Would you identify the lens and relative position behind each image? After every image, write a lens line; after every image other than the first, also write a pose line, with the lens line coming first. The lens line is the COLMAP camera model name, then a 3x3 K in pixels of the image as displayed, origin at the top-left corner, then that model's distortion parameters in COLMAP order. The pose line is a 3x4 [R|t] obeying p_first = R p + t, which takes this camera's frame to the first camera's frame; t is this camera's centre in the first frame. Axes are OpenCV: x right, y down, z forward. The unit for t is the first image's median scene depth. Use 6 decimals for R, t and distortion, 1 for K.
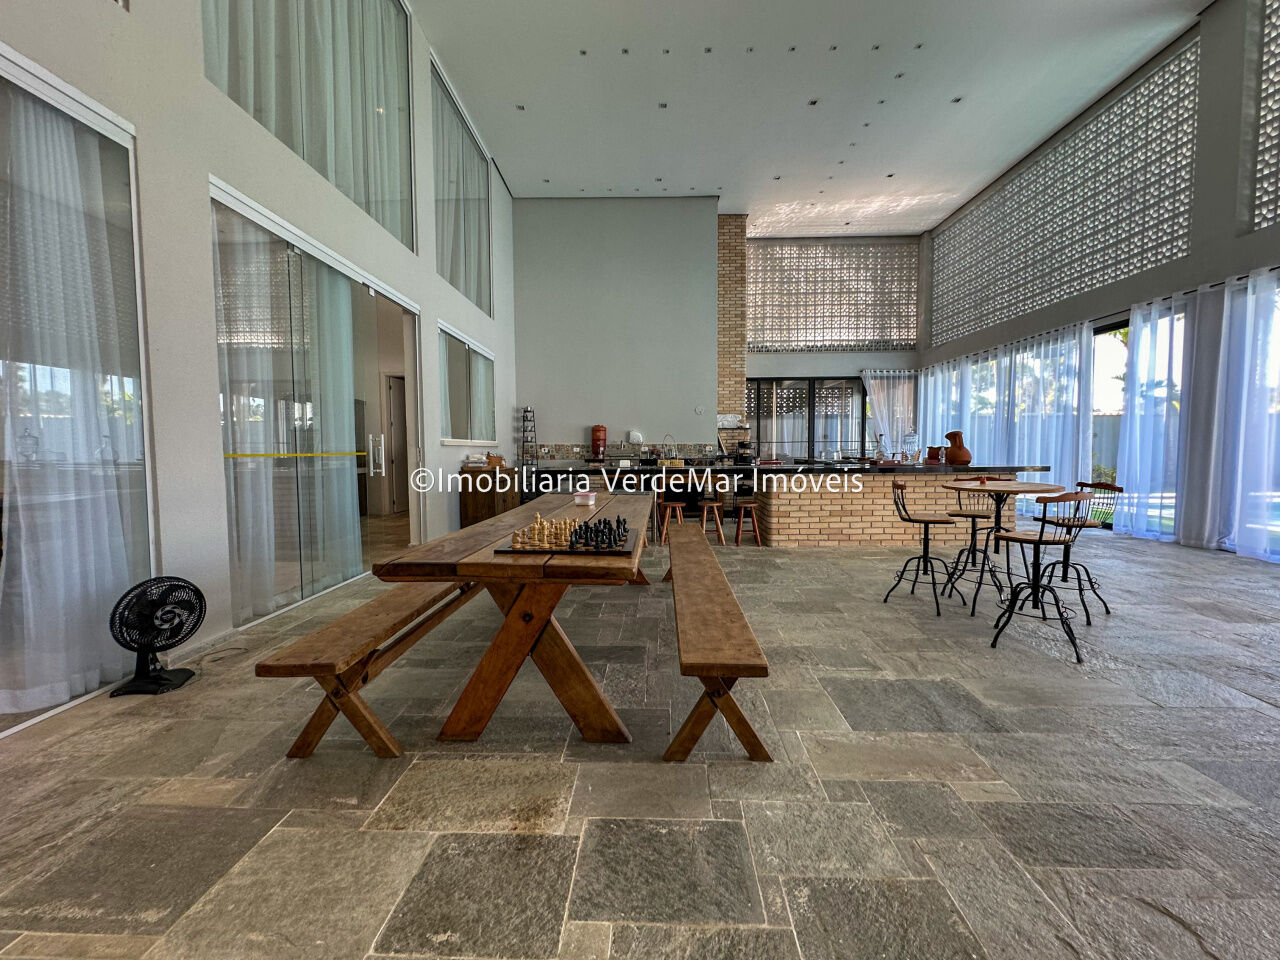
lens RADIAL K [[526.5, 0, 640.0], [0, 526.5, 480.0], [0, 0, 1]] dist [-0.000718, -0.000321]
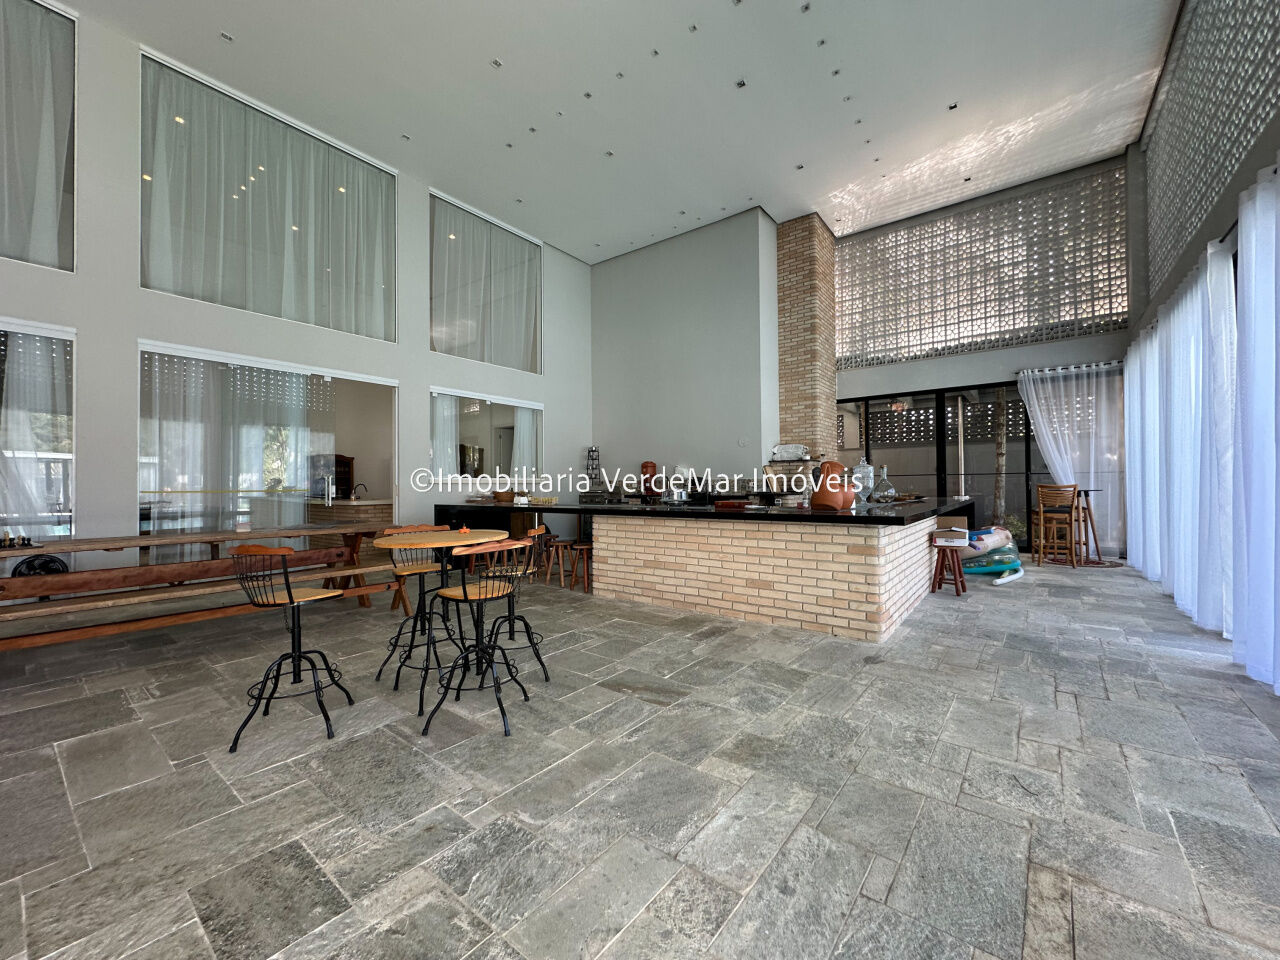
lens RADIAL K [[516.4, 0, 640.0], [0, 516.4, 480.0], [0, 0, 1]] dist [0.002354, 0.000345]
pose [[0.811390, -0.005980, -0.584475, 0.479262], [-0.028580, 0.998346, -0.049890, -0.016958], [0.583806, 0.057185, 0.809877, 0.175004]]
